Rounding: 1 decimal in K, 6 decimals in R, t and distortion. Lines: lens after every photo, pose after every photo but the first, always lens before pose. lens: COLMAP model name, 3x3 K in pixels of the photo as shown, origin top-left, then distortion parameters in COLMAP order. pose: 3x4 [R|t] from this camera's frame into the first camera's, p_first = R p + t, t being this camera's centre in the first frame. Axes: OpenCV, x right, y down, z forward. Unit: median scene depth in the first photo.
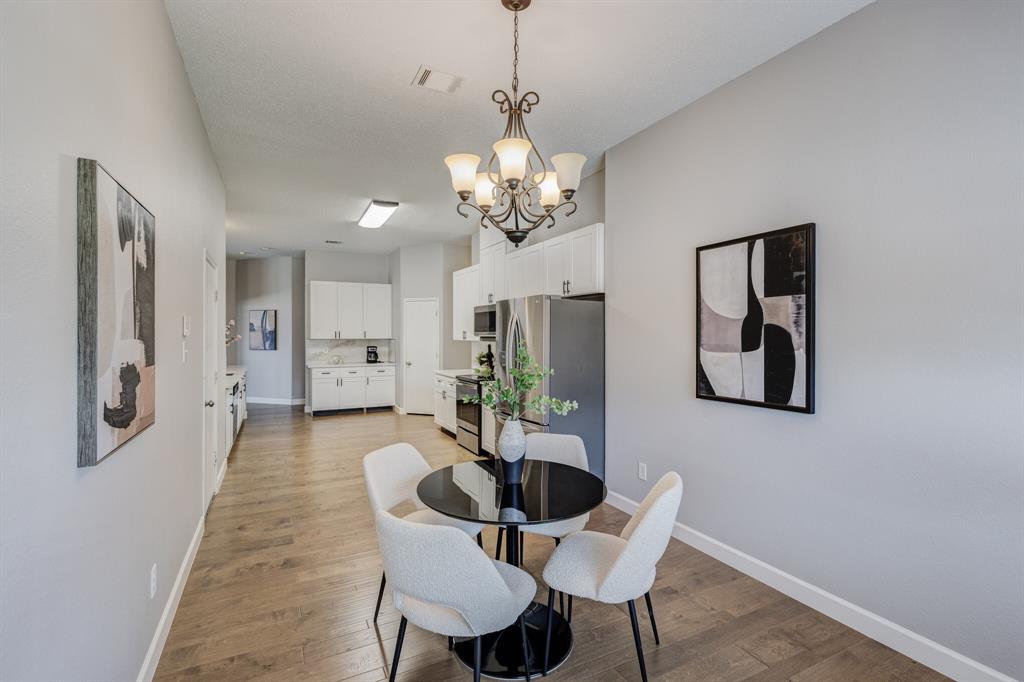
lens RADIAL K [[472.7, 0, 519.4], [0, 472.7, 337.5], [0, 0, 1]] dist [0.013777, -0.001041]
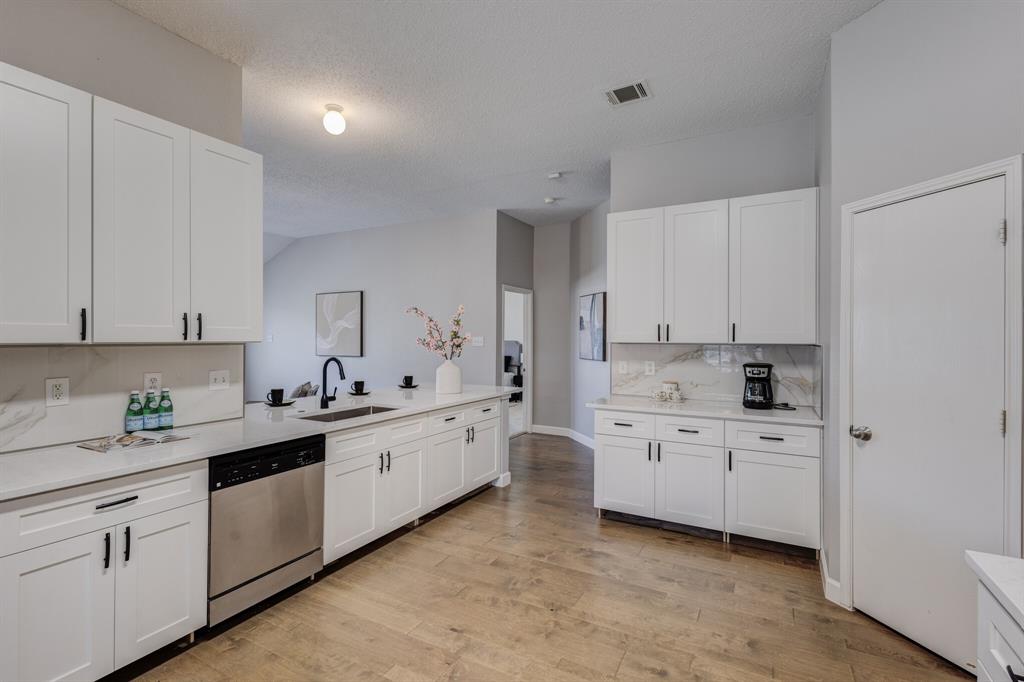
lens RADIAL K [[469.2, 0, 512.0], [0, 469.2, 341.0], [0, 0, 1]] dist [0.017009, 0.000154]
pose [[0.562482, 0.005658, -0.826790, -0.129996], [-0.010568, 0.999944, -0.000347, 0.003276], [0.826742, 0.008933, 0.562511, 0.731352]]
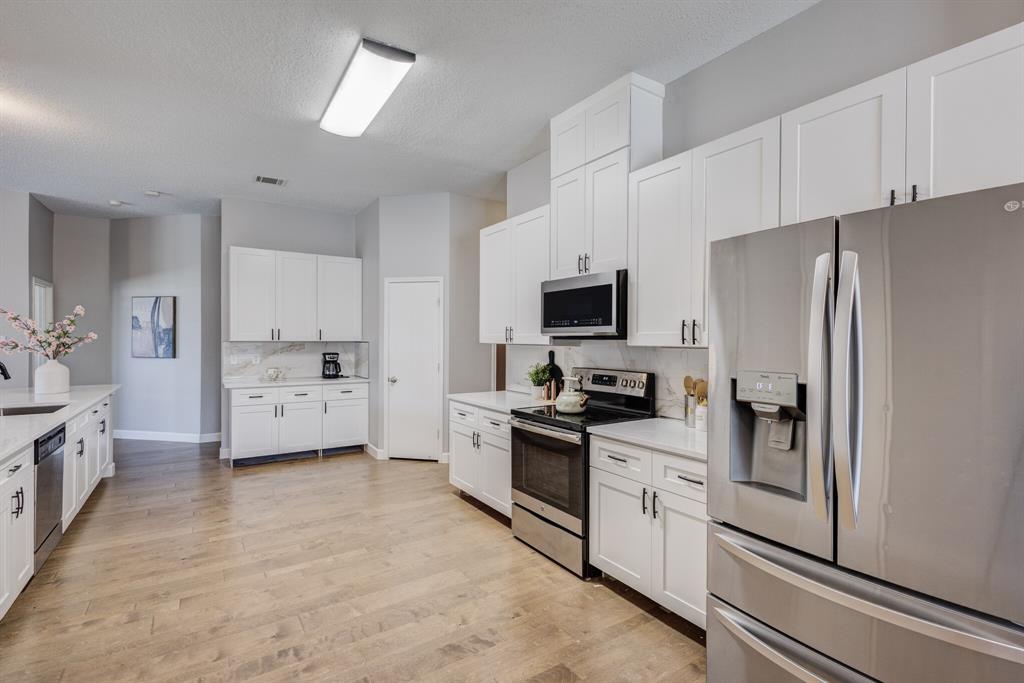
lens RADIAL K [[469.2, 0, 512.0], [0, 469.2, 341.5], [0, 0, 1]] dist [0.017009, 0.000154]
pose [[0.994243, 0.003561, 0.107086, -0.154206], [-0.003286, 0.999991, -0.002743, 0.004725], [-0.107095, 0.002375, 0.994246, 0.381578]]
